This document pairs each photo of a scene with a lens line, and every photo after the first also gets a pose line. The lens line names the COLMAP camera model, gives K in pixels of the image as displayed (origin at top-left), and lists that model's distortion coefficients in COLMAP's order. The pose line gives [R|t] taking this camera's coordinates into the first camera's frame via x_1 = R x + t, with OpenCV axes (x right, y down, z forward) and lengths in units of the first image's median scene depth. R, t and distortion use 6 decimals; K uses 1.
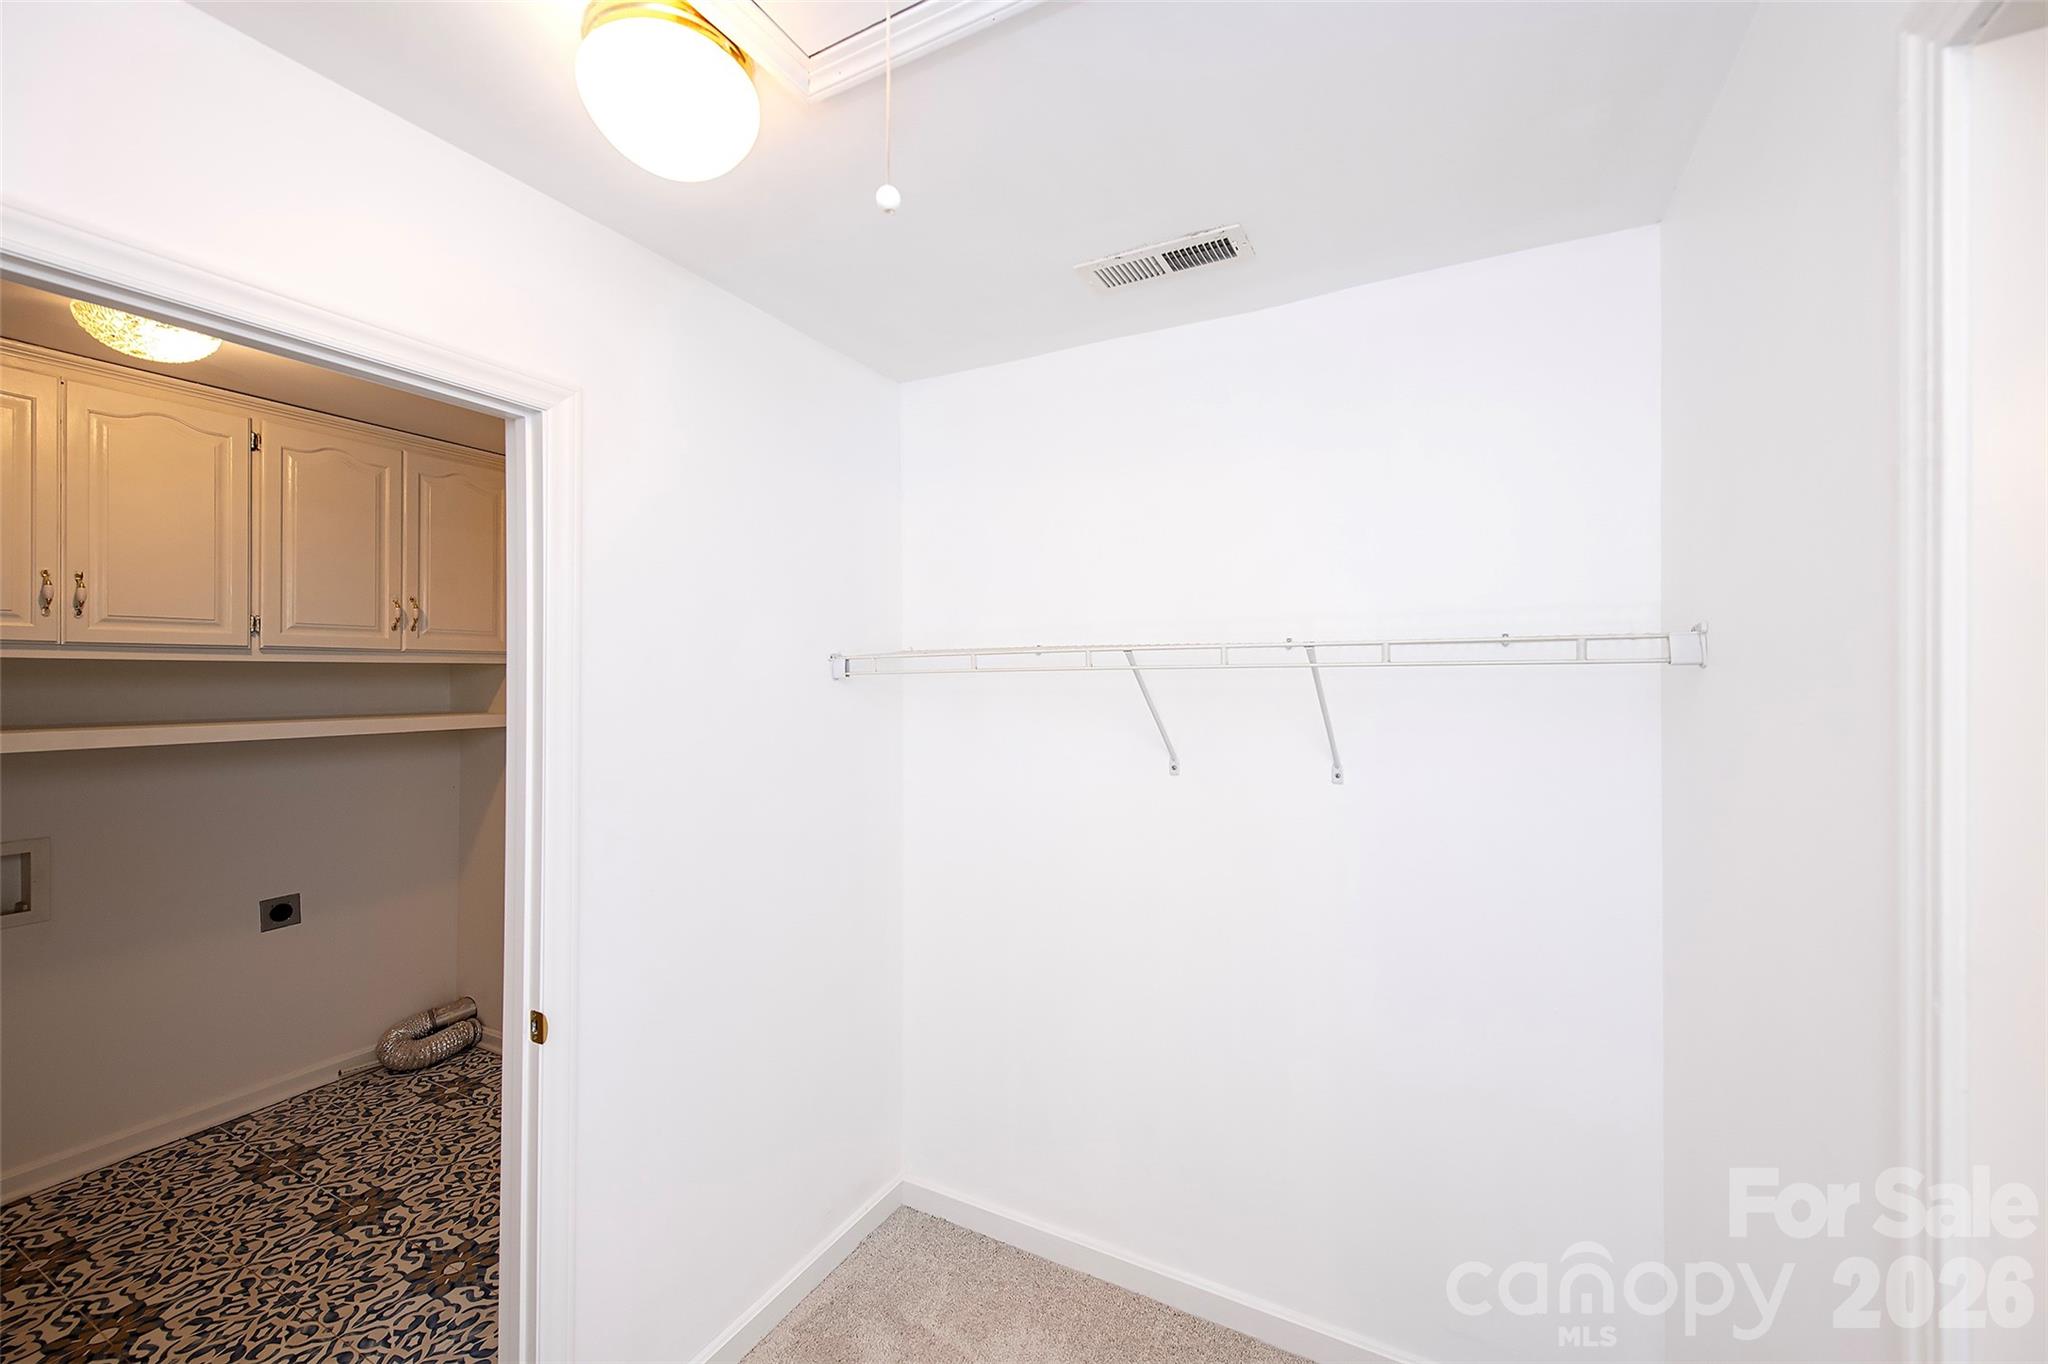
lens RADIAL K [[829.5, 0, 1050.6], [0, 829.5, 676.4], [0, 0, 1]] dist [0.012807, -0.002850]
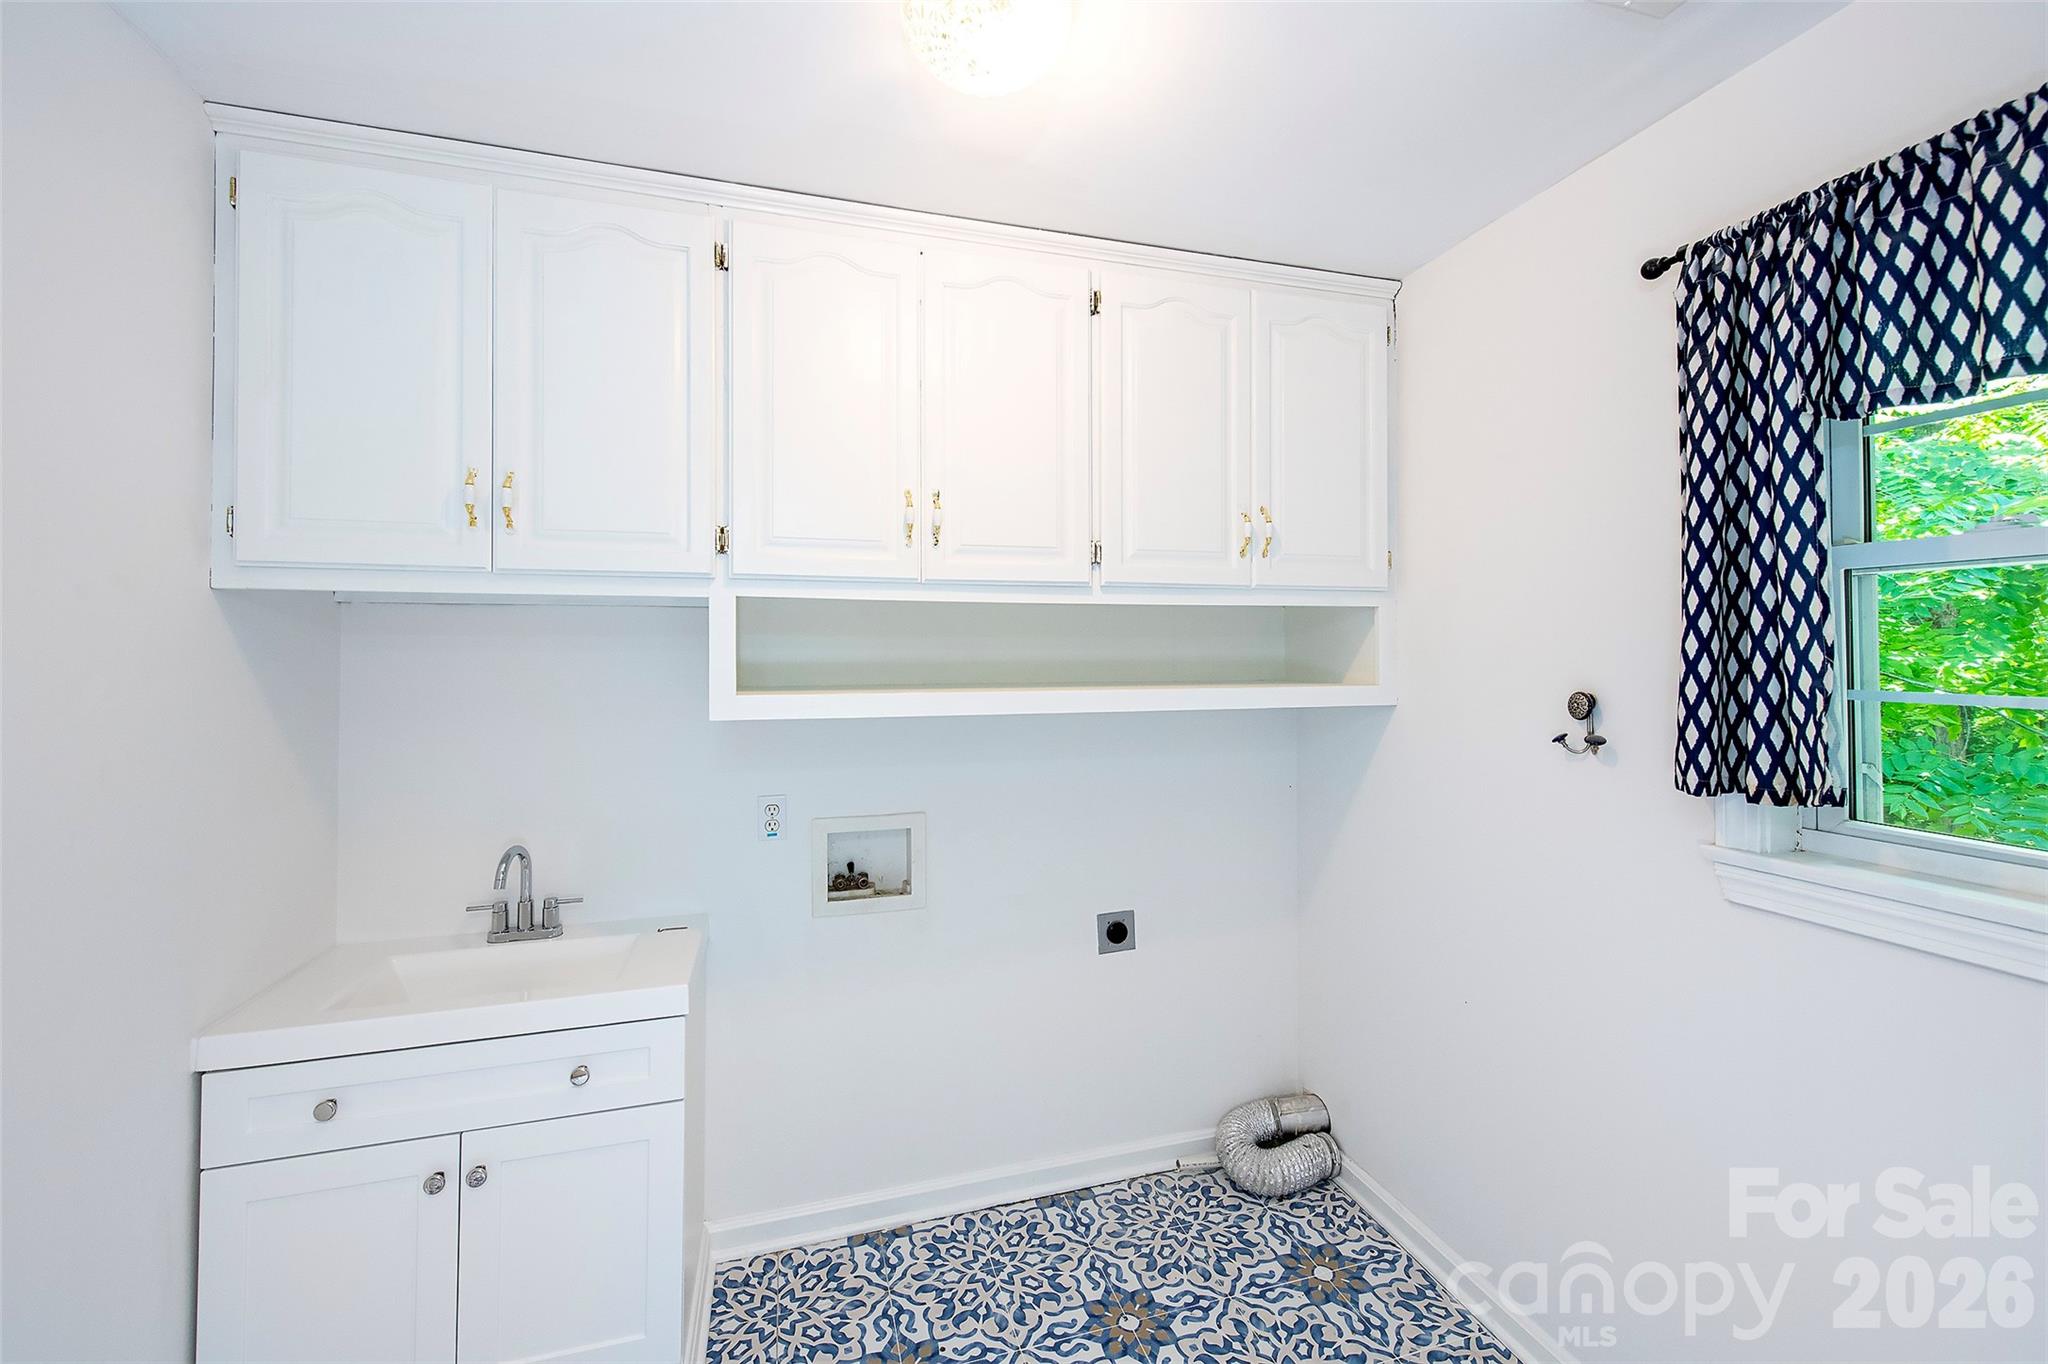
lens RADIAL K [[829.5, 0, 1022.9], [0, 829.5, 662.8], [0, 0, 1]] dist [0.012807, -0.002850]
pose [[0.688804, 0.004374, -0.724934, -0.469962], [0.005645, 0.999919, 0.011397, 0.024344], [0.724926, -0.011943, 0.688724, 0.455760]]
